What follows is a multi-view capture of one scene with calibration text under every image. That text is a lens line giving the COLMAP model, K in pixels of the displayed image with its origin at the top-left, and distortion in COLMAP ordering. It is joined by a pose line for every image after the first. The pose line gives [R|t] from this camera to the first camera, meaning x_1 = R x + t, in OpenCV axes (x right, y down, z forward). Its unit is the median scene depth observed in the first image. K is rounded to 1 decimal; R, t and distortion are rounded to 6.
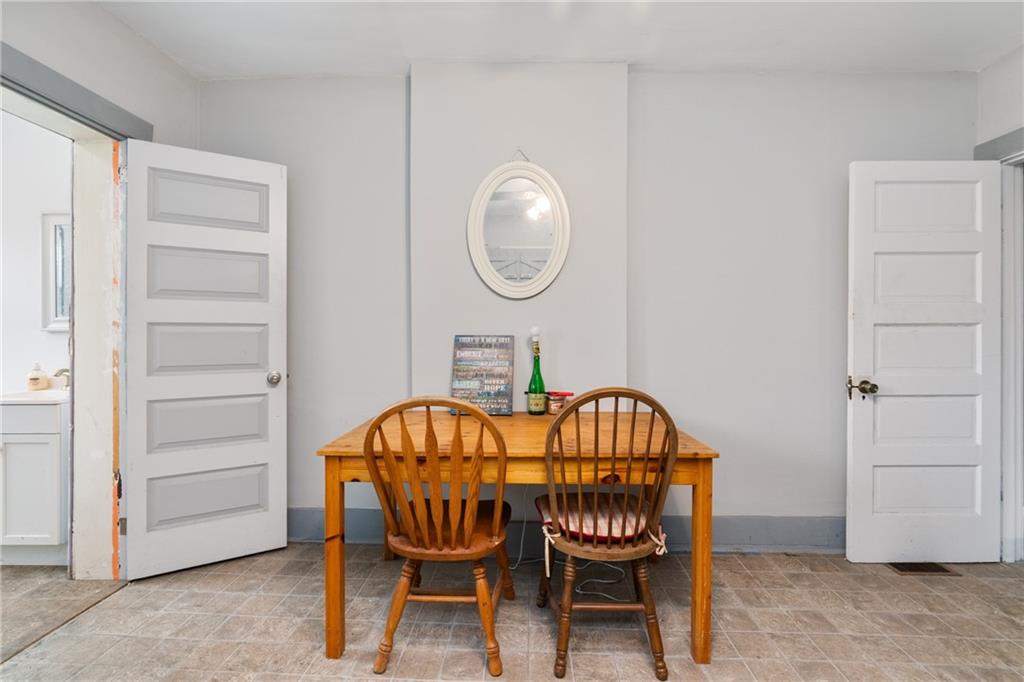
lens RADIAL K [[459.7, 0, 511.6], [0, 459.7, 331.6], [0, 0, 1]] dist [-0.008363, 0.003693]
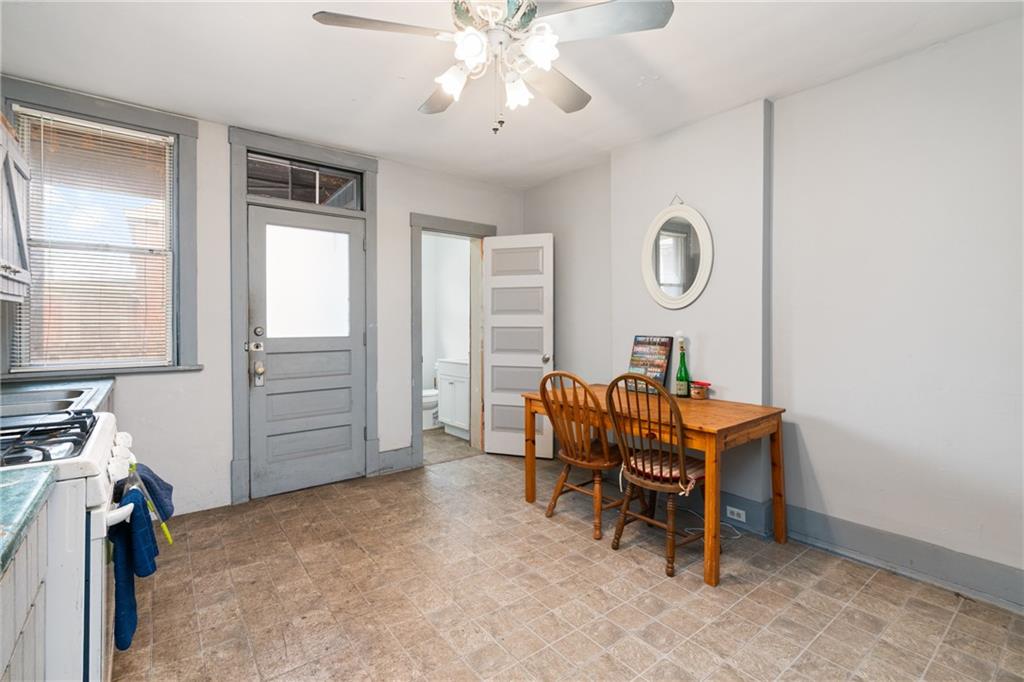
lens RADIAL K [[459.7, 0, 512.1], [0, 459.7, 326.2], [0, 0, 1]] dist [-0.008363, 0.003693]
pose [[0.643230, 0.003146, -0.765667, 0.764264], [0.001947, 0.999982, 0.005744, -0.031731], [0.765671, -0.005185, 0.643212, -0.217719]]
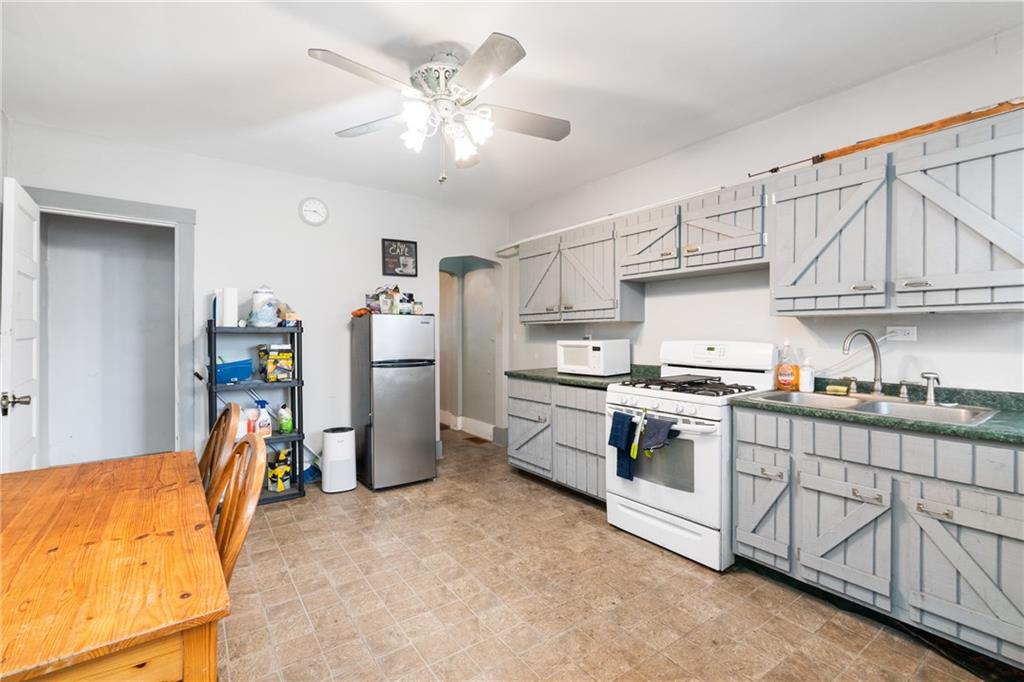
lens RADIAL K [[459.7, 0, 514.9], [0, 459.7, 338.8], [0, 0, 1]] dist [-0.008363, 0.003693]
pose [[-0.617425, -0.011599, 0.786544, -0.730568], [-0.003985, 0.999925, 0.011618, -0.034818], [-0.786619, 0.004039, -0.617425, 0.757829]]
